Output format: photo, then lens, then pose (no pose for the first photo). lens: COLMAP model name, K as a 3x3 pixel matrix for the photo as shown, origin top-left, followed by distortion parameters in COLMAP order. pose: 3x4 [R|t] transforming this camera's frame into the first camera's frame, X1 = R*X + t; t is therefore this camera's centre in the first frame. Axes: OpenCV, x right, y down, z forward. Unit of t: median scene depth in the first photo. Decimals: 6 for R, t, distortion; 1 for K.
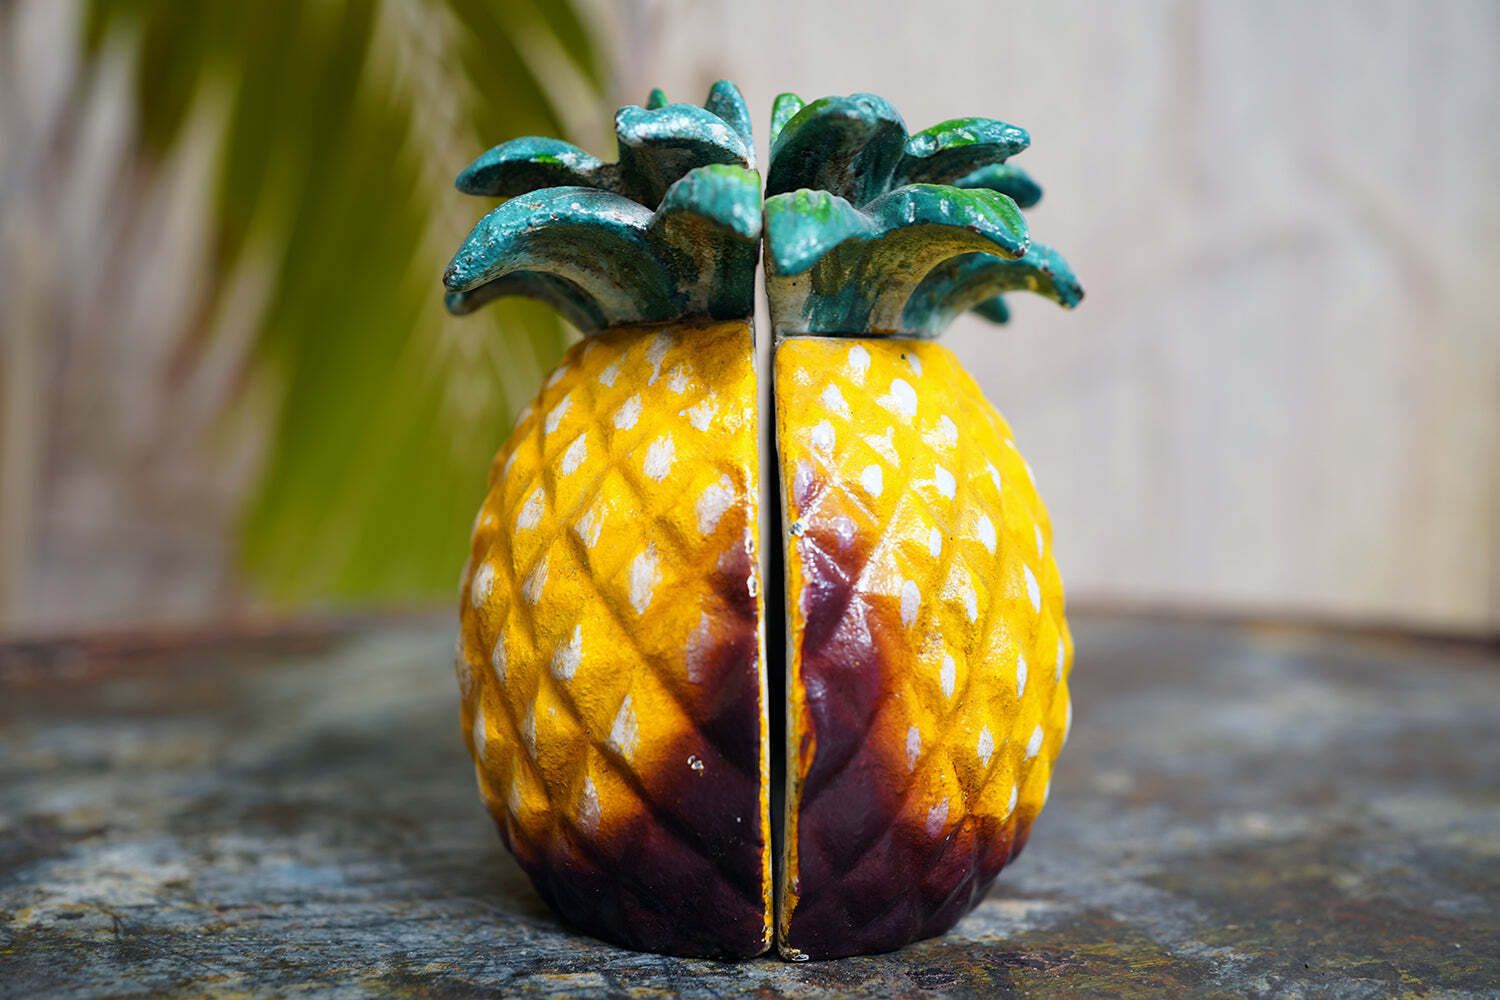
lens RADIAL K [[1566.1, 0, 729.2], [0, 1566.1, 493.3], [0, 0, 1]] dist [0.032804, 0.000000]
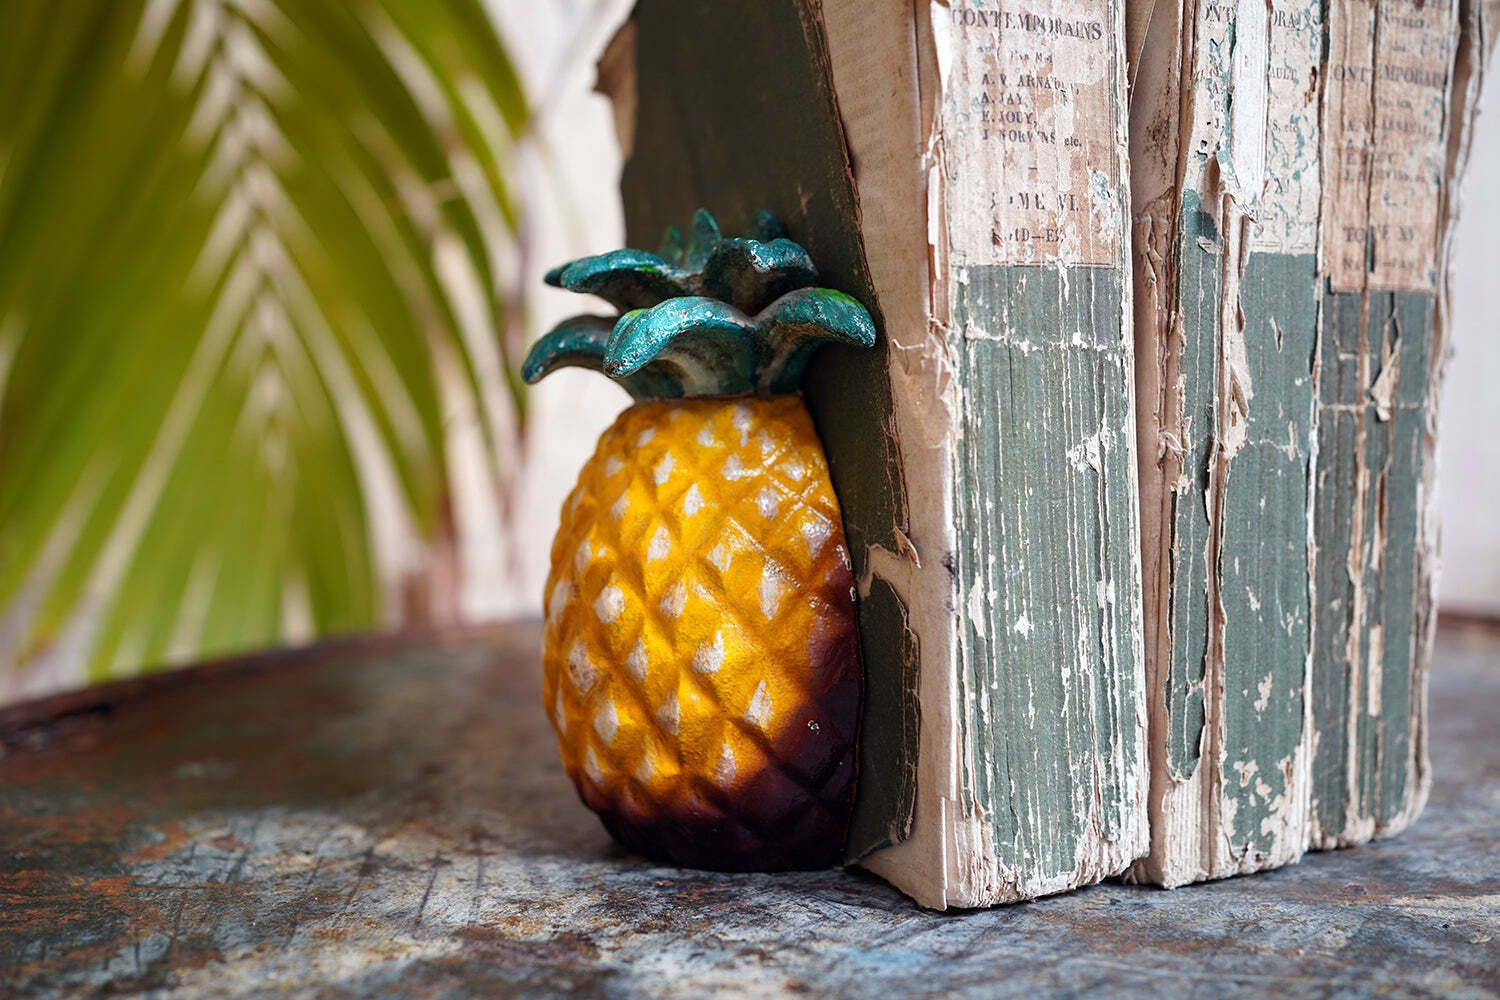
lens RADIAL K [[1566.1, 0, 739.3], [0, 1566.1, 497.5], [0, 0, 1]] dist [0.032804, 0.000000]
pose [[0.912112, -0.037226, 0.408248, -0.611292], [0.026445, 0.999137, 0.032024, -0.069810], [-0.409088, -0.018414, 0.912309, -0.210185]]
